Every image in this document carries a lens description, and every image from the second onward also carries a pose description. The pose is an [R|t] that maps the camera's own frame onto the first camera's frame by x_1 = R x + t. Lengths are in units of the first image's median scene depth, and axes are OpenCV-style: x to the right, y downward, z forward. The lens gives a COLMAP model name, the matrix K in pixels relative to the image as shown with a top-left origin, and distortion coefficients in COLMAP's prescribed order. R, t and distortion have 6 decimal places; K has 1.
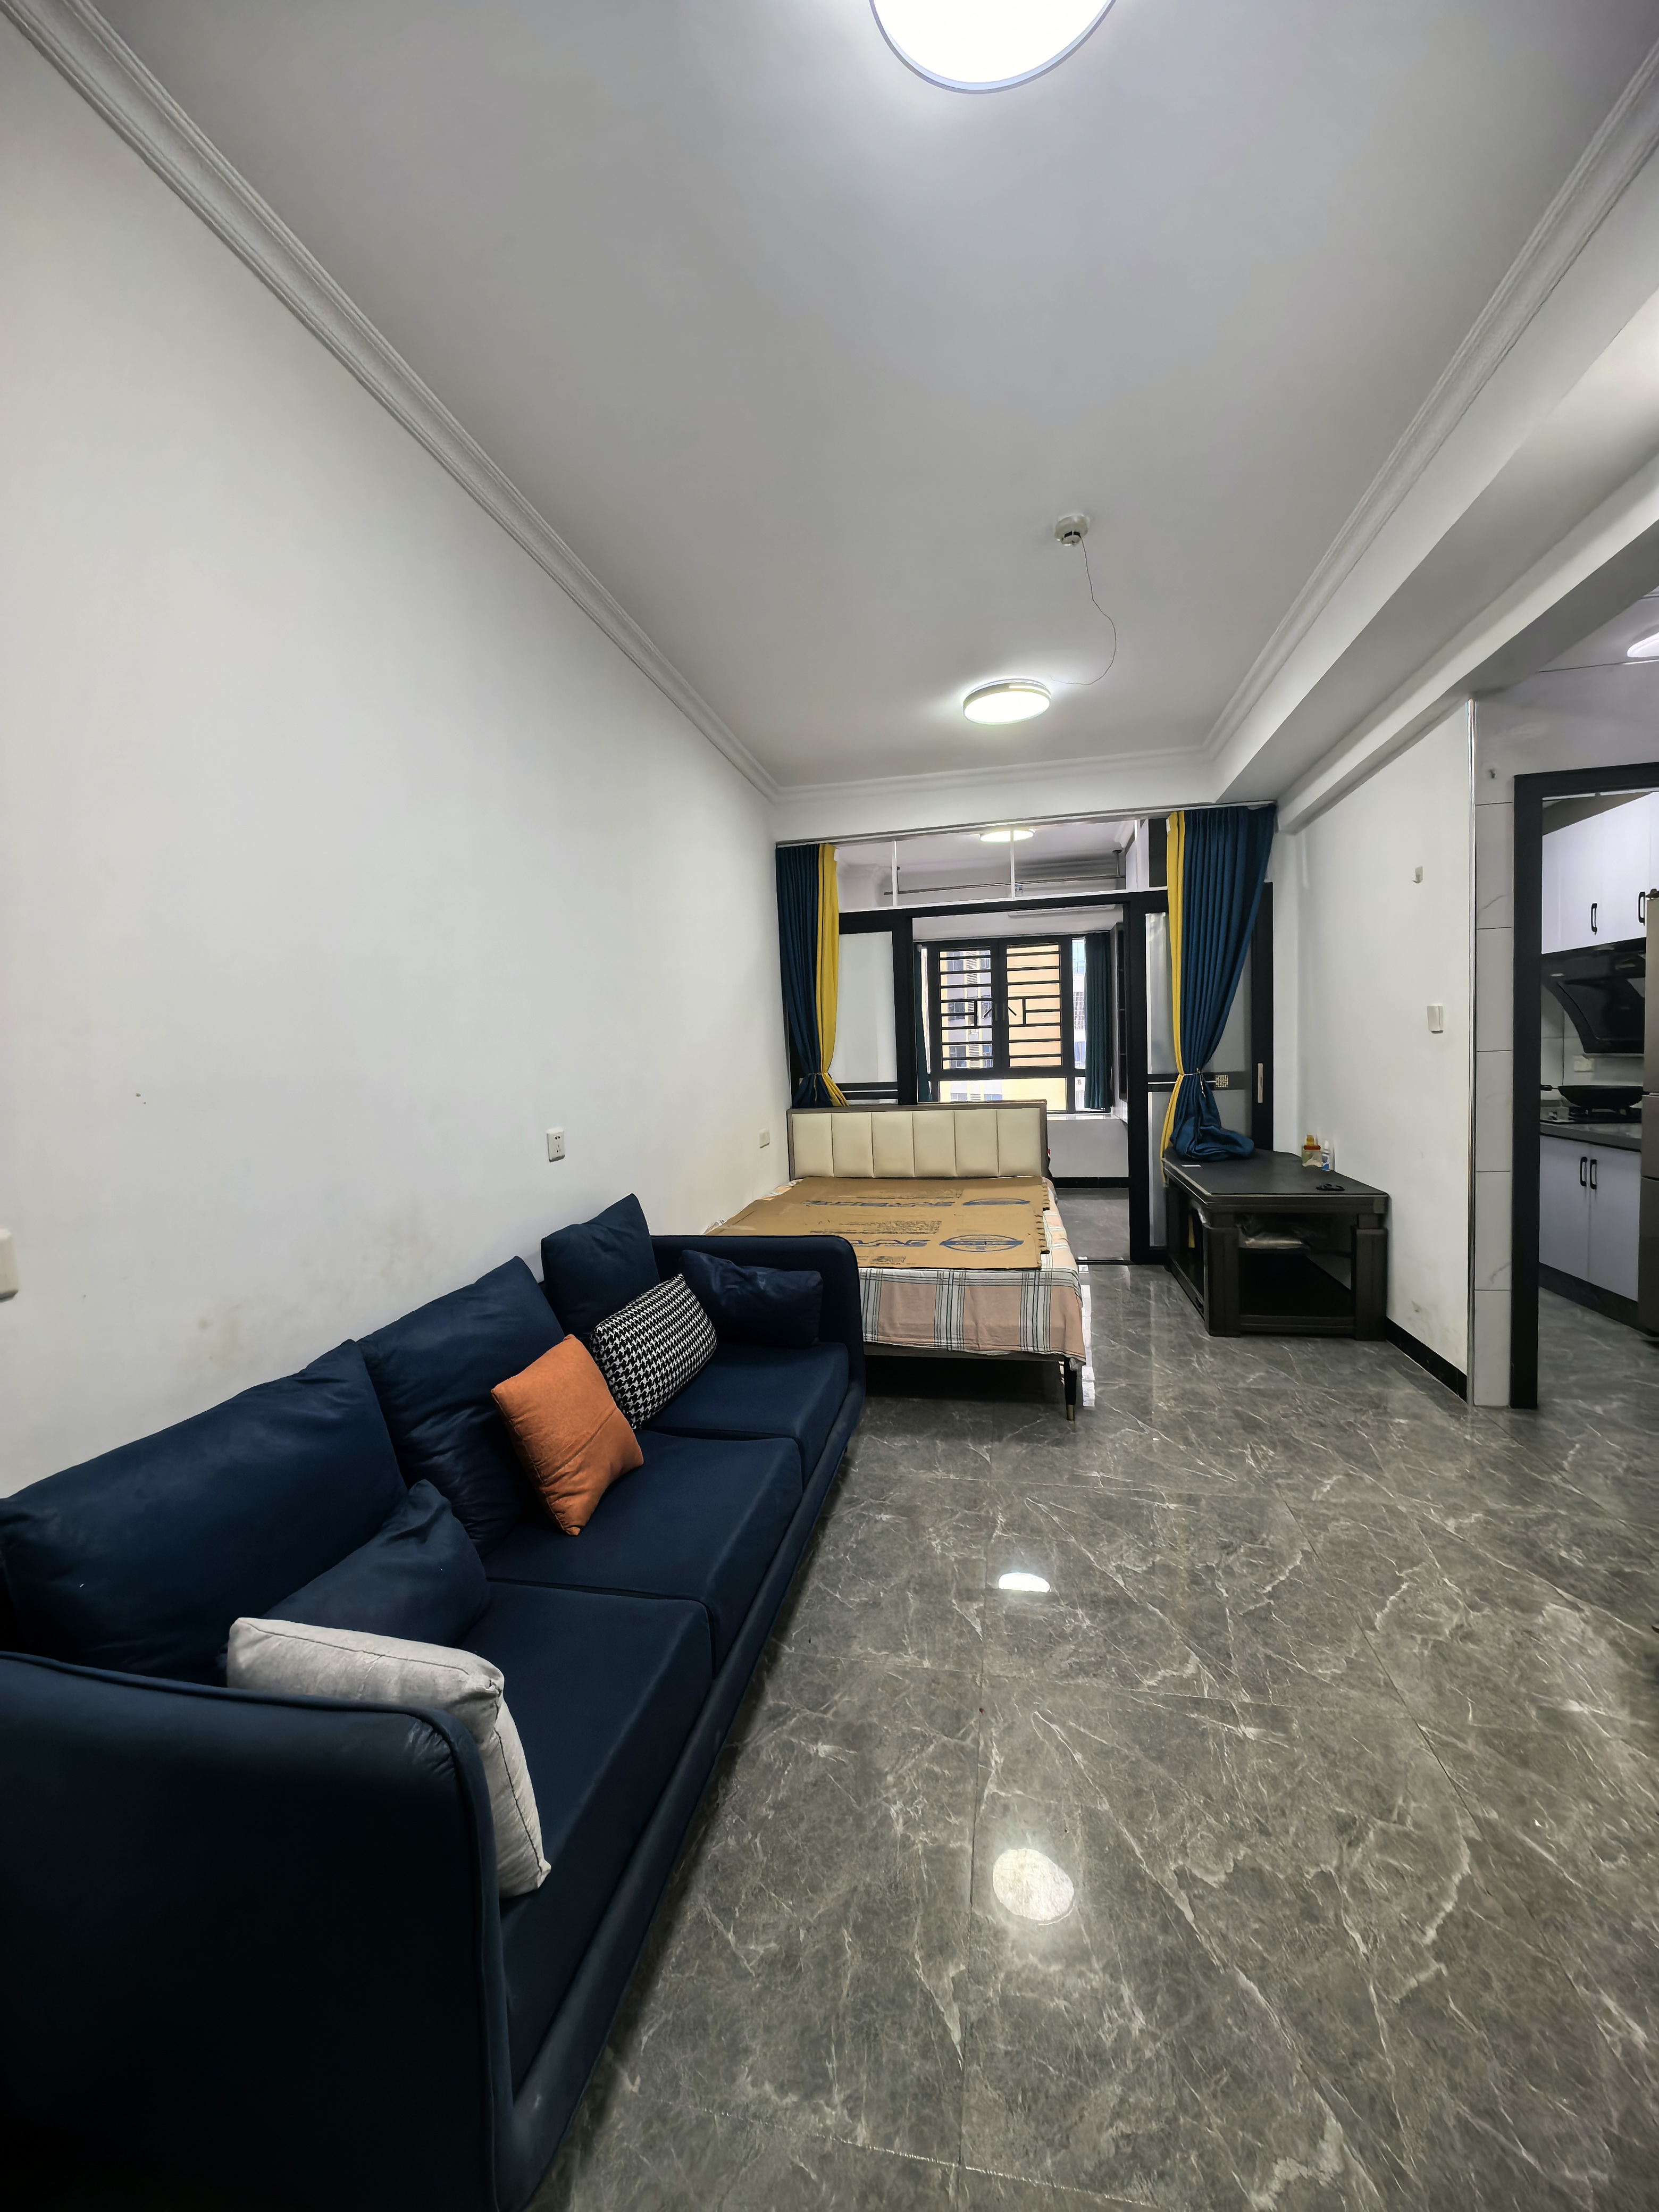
lens RADIAL K [[879.0, 0, 818.1], [0, 879.0, 1100.0], [0, 0, 1]] dist [-0.001905, 0.000056]
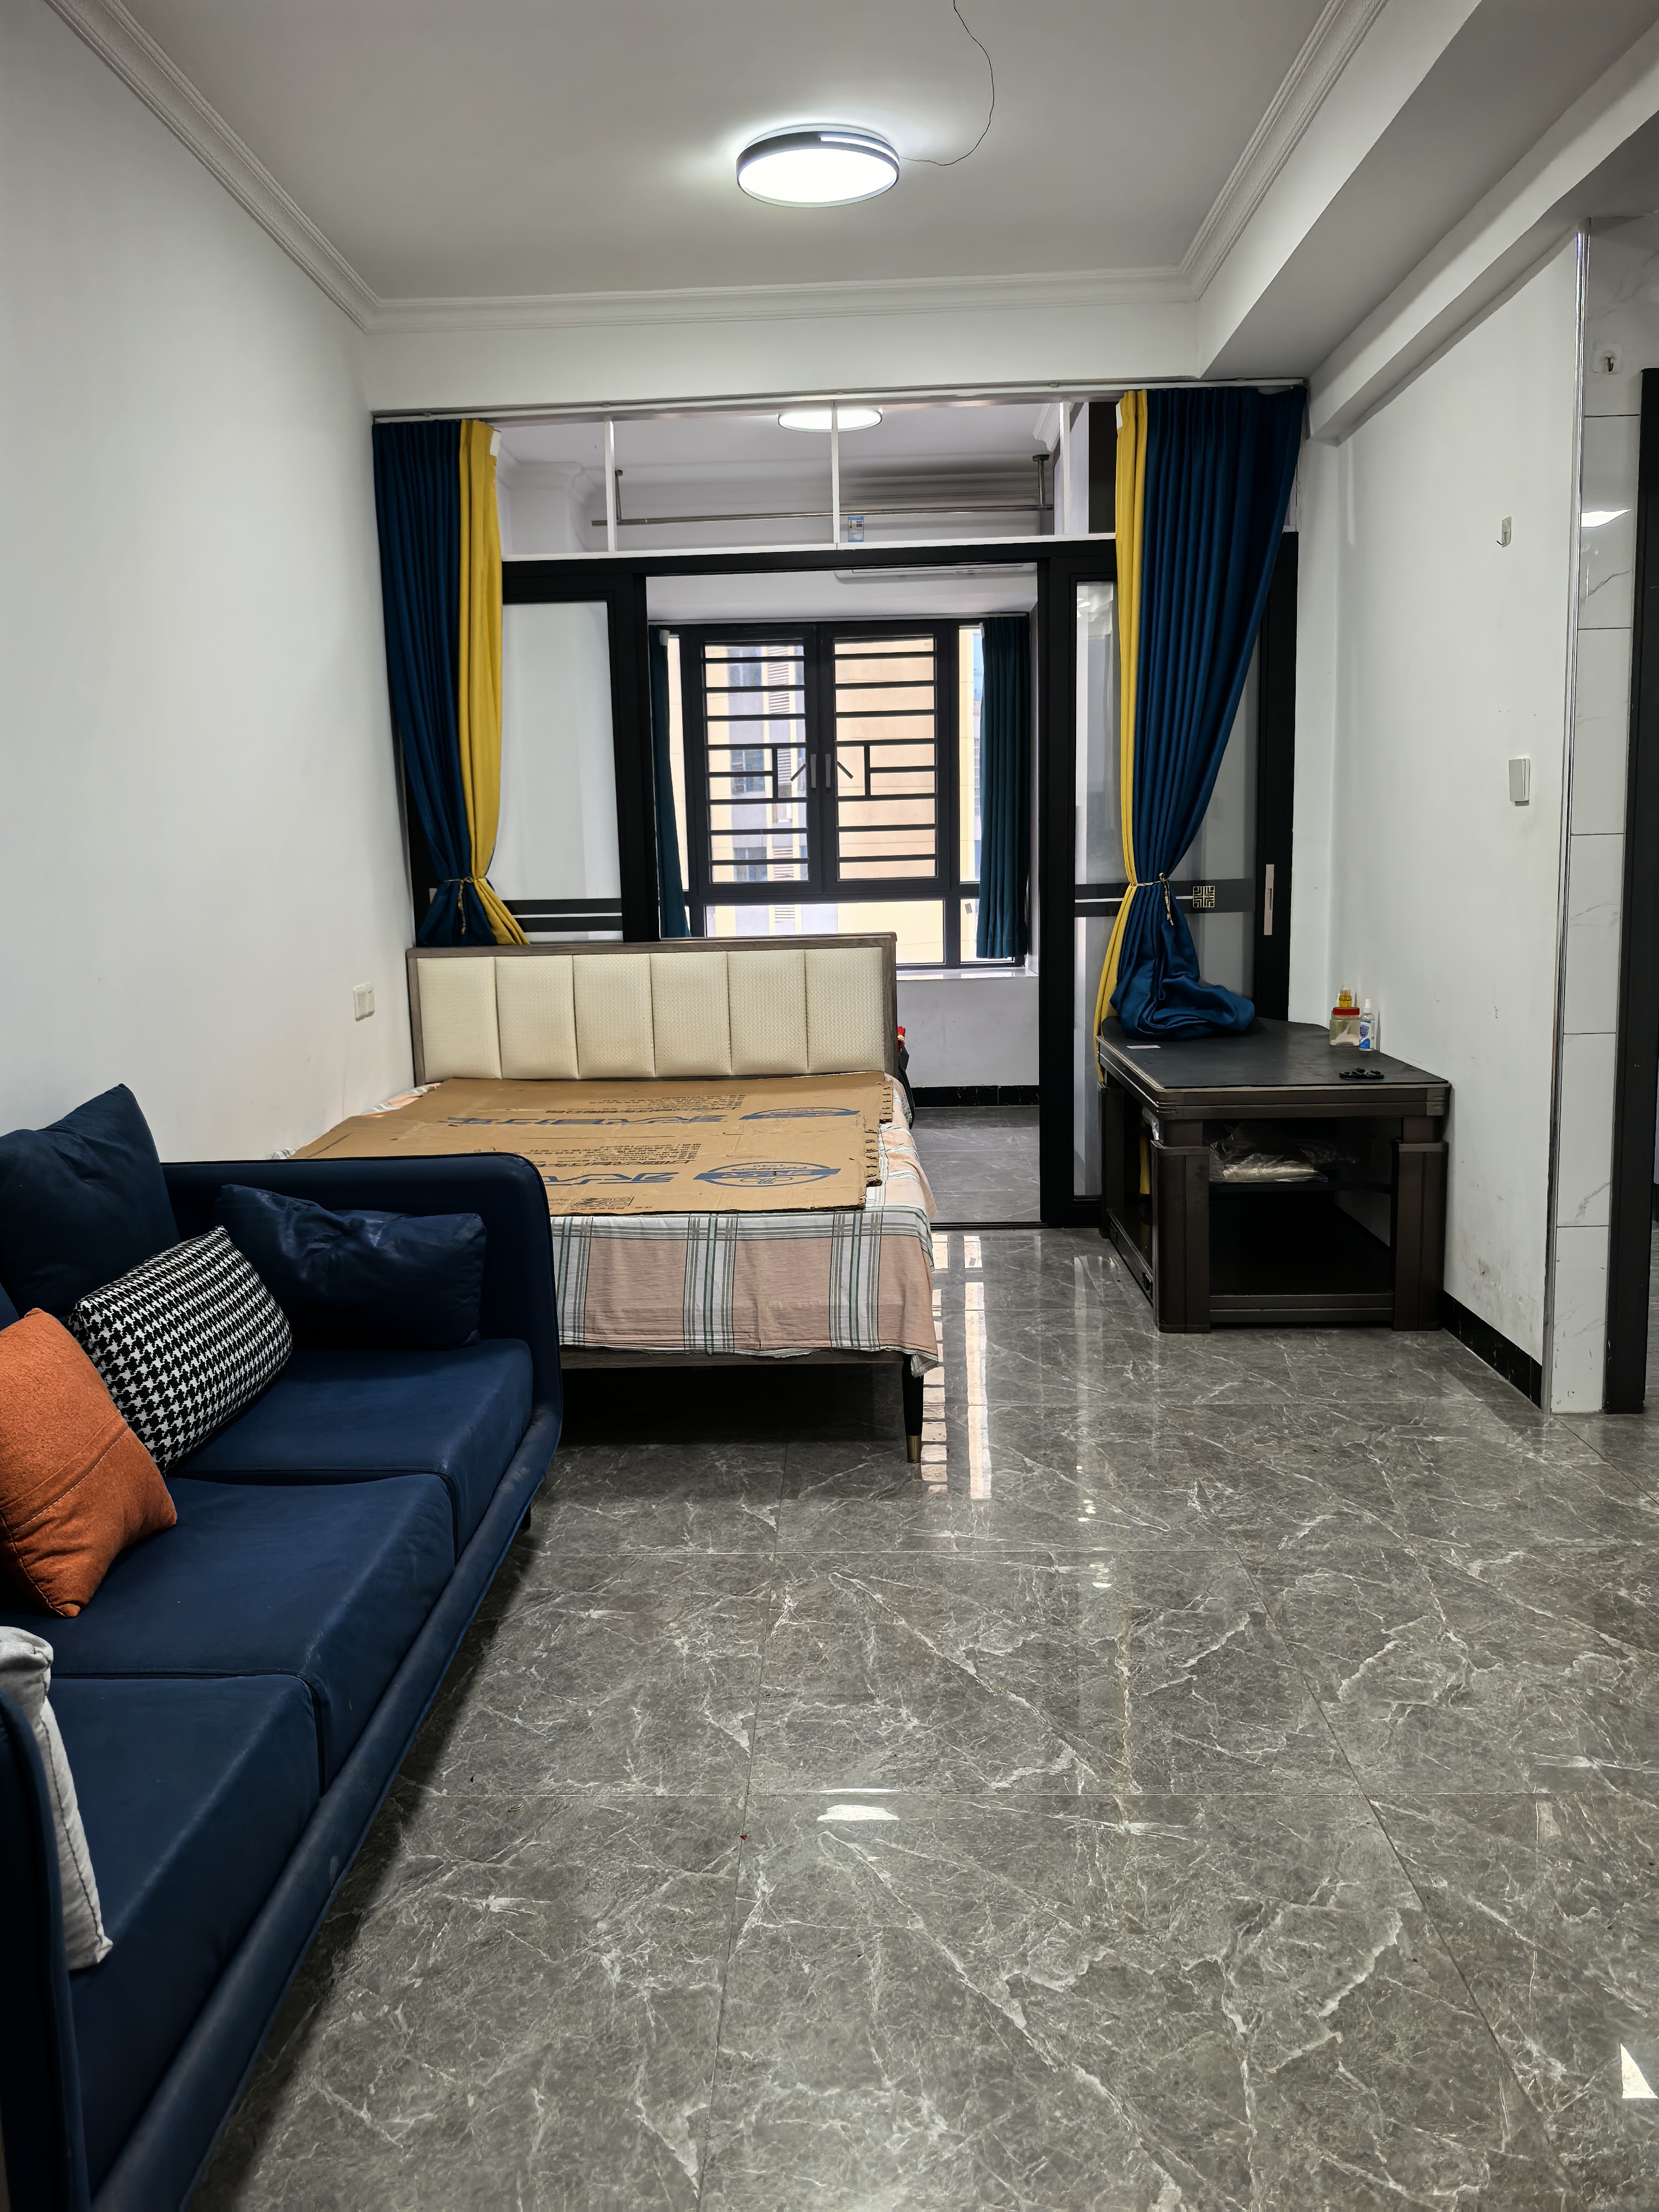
lens RADIAL K [[1817.1, 0, 768.4], [0, 1817.1, 1108.2], [0, 0, 1]] dist [0.050218, -0.080870]
pose [[0.986105, -0.013970, 0.165533, -0.006413], [0.000456, 0.996681, 0.081401, 0.028953], [-0.166121, -0.080194, 0.982839, -0.158190]]
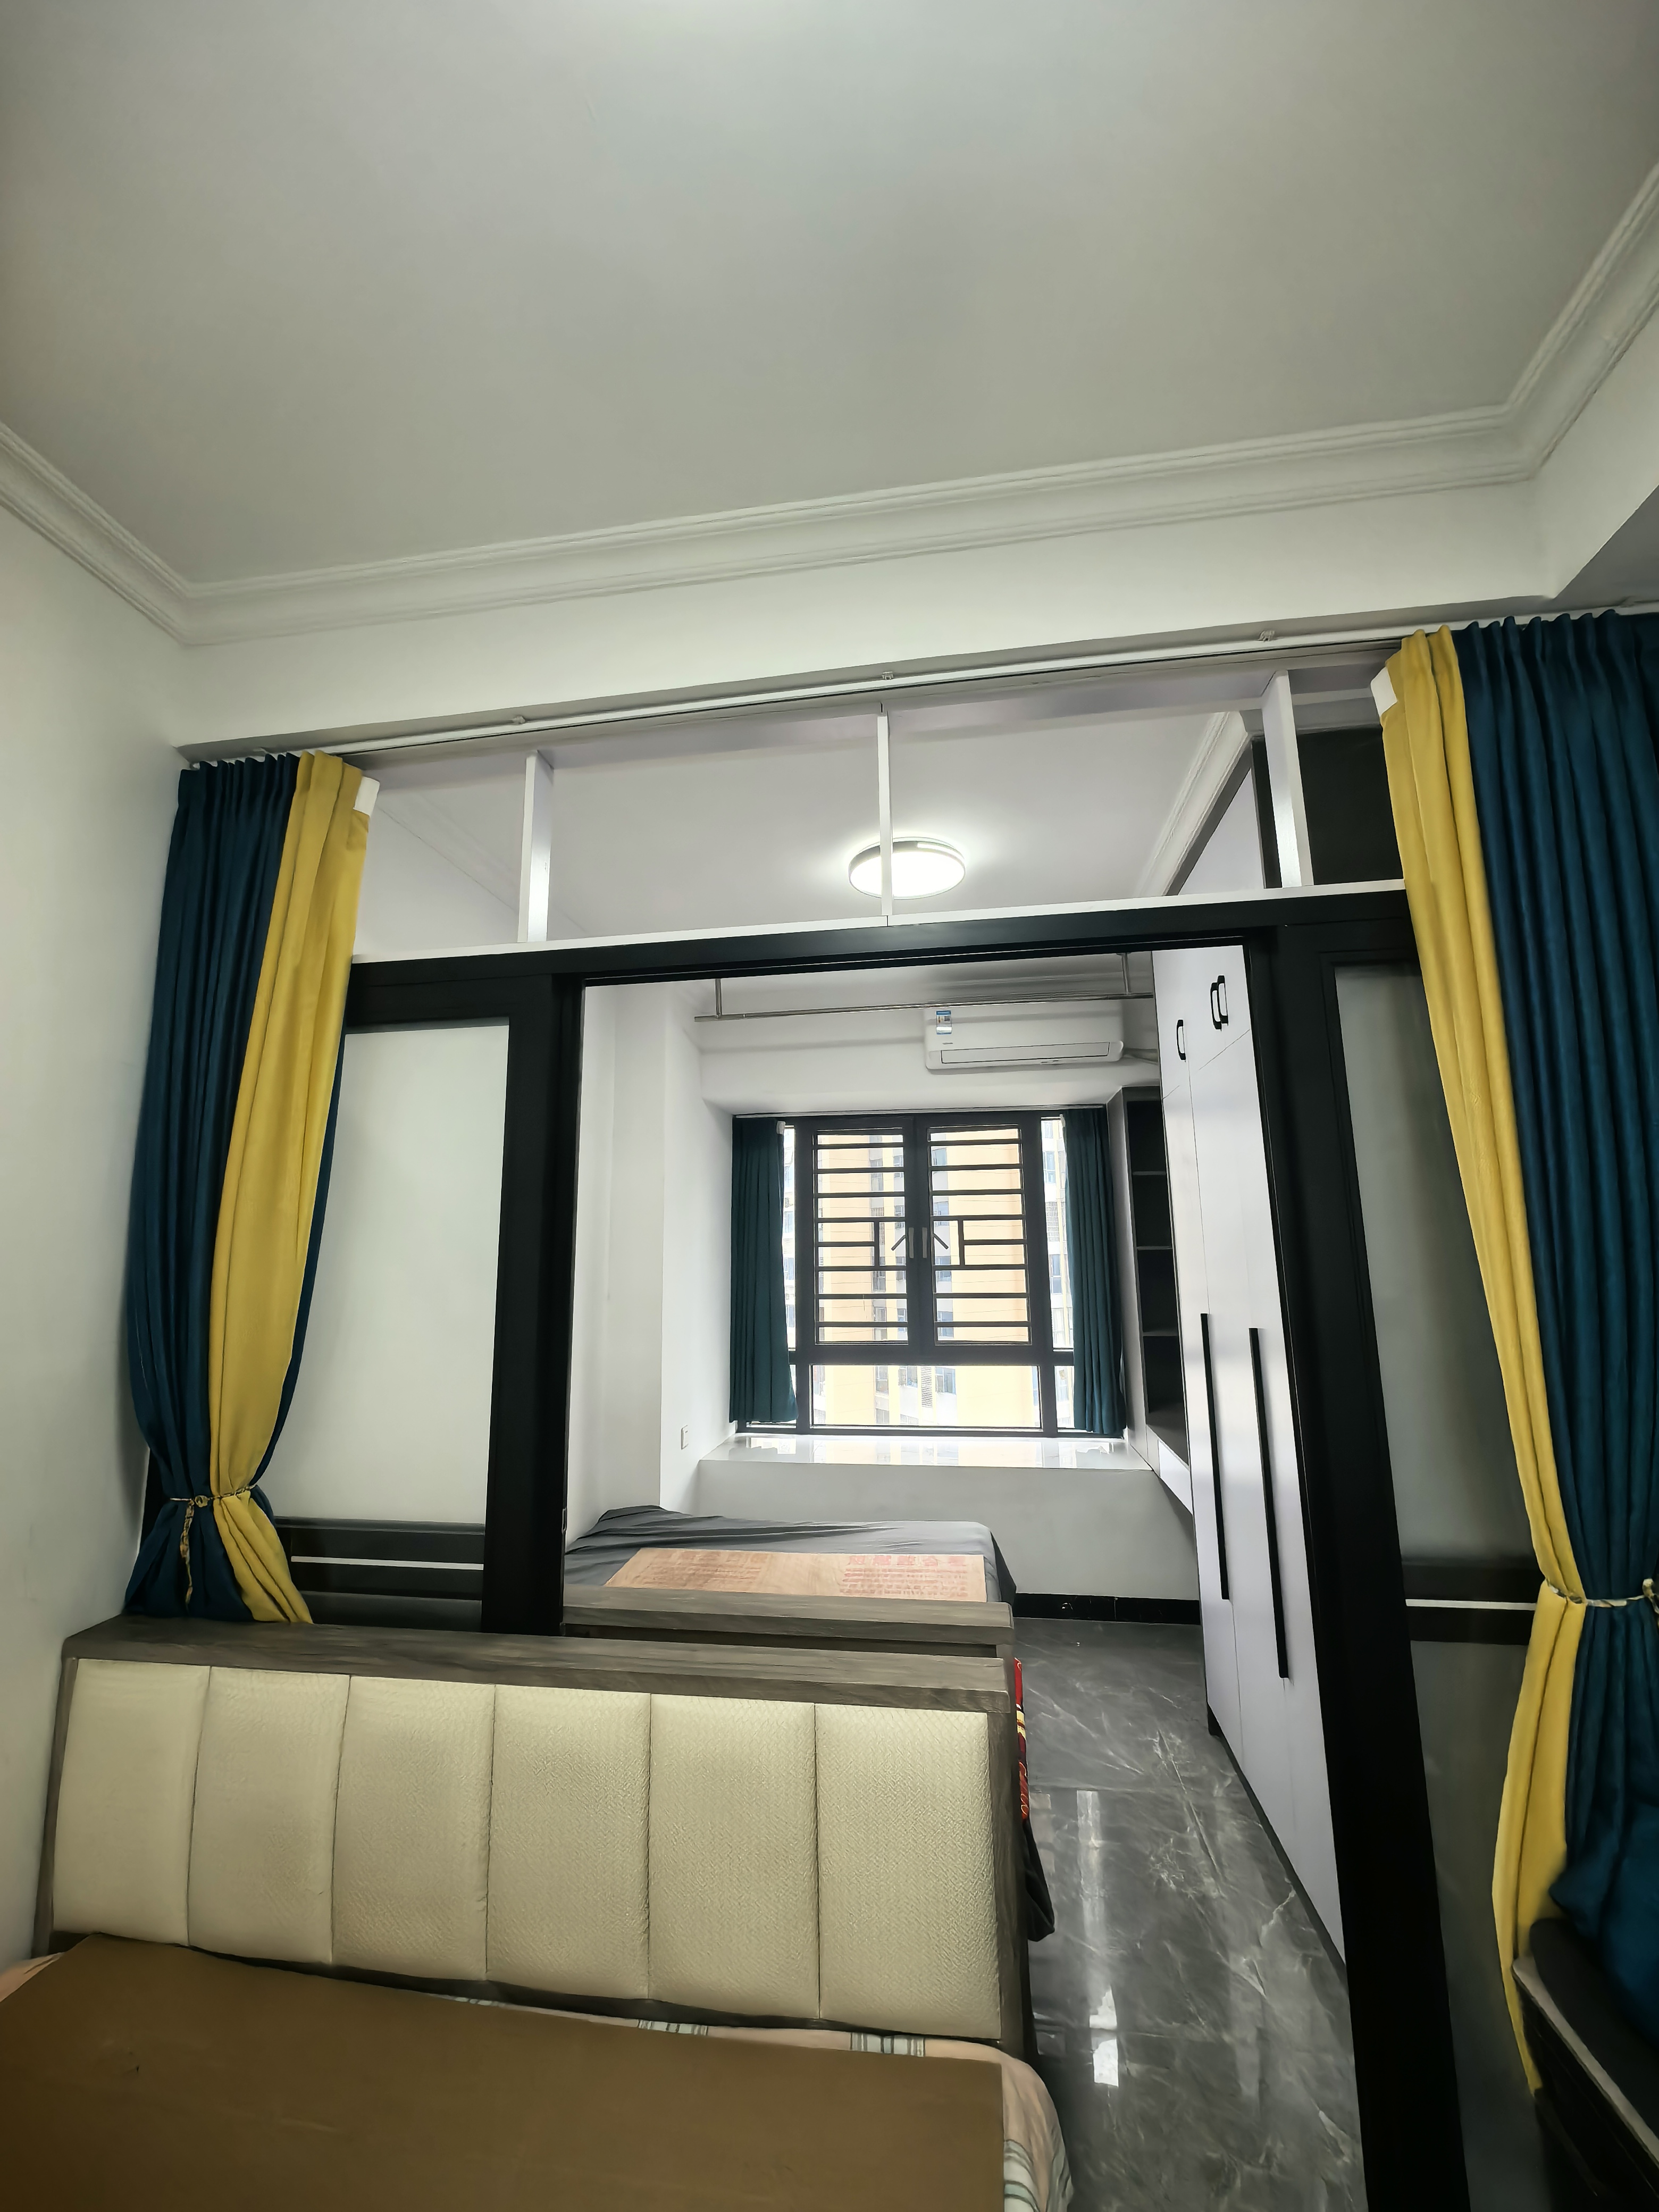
lens RADIAL K [[879.0, 0, 821.6], [0, 879.0, 1106.5], [0, 0, 1]] dist [-0.001905, 0.000056]
pose [[0.998164, 0.029970, 0.052637, 0.316654], [-0.017702, 0.975408, -0.219694, -0.169704], [-0.057927, 0.218358, 0.974148, 1.227894]]
